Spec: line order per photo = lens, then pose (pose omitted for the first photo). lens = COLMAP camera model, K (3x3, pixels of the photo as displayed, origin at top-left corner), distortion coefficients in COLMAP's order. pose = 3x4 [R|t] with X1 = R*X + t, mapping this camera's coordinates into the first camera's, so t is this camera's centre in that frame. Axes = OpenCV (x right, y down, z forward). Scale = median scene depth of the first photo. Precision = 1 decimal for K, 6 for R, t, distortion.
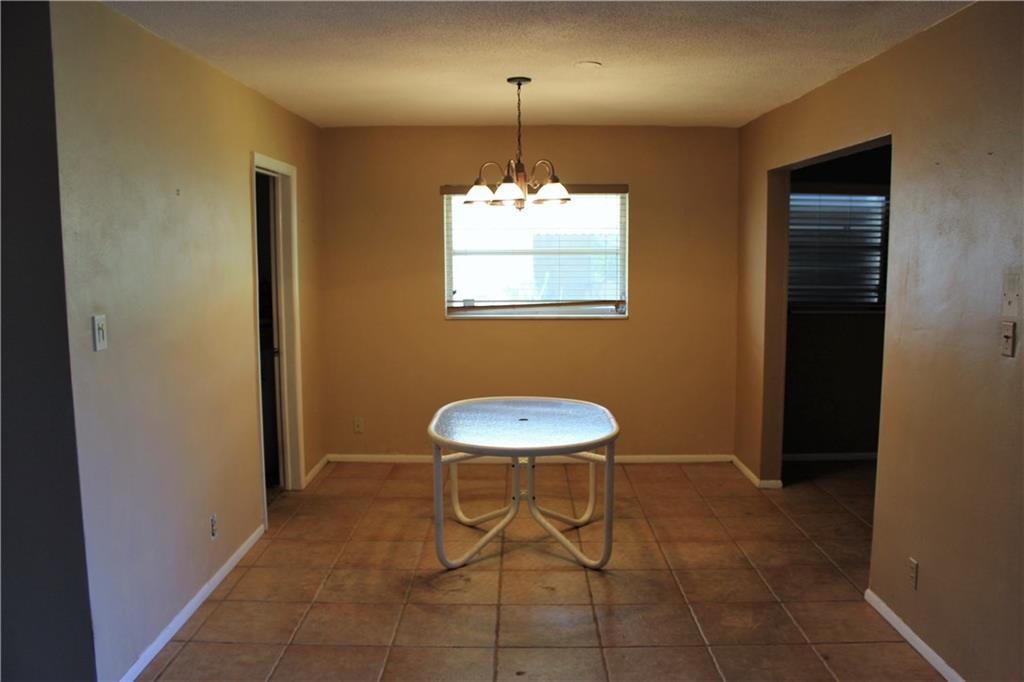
lens RADIAL K [[794.6, 0, 512.0], [0, 794.6, 341.0], [0, 0, 1]] dist [-0.167803, 0.142859]
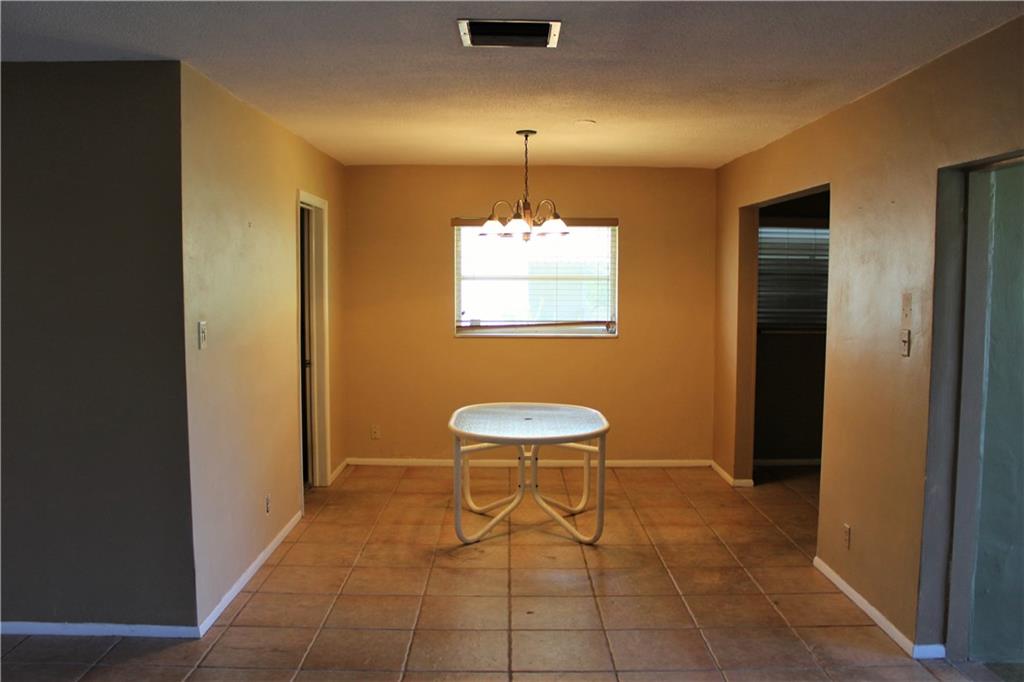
lens RADIAL K [[794.6, 0, 512.0], [0, 794.6, 341.0], [0, 0, 1]] dist [-0.167803, 0.142859]
pose [[0.999918, 0.006229, 0.011165, -0.023751], [-0.005840, 0.999387, -0.034523, 0.024903], [-0.011373, 0.034455, 0.999342, -0.182013]]
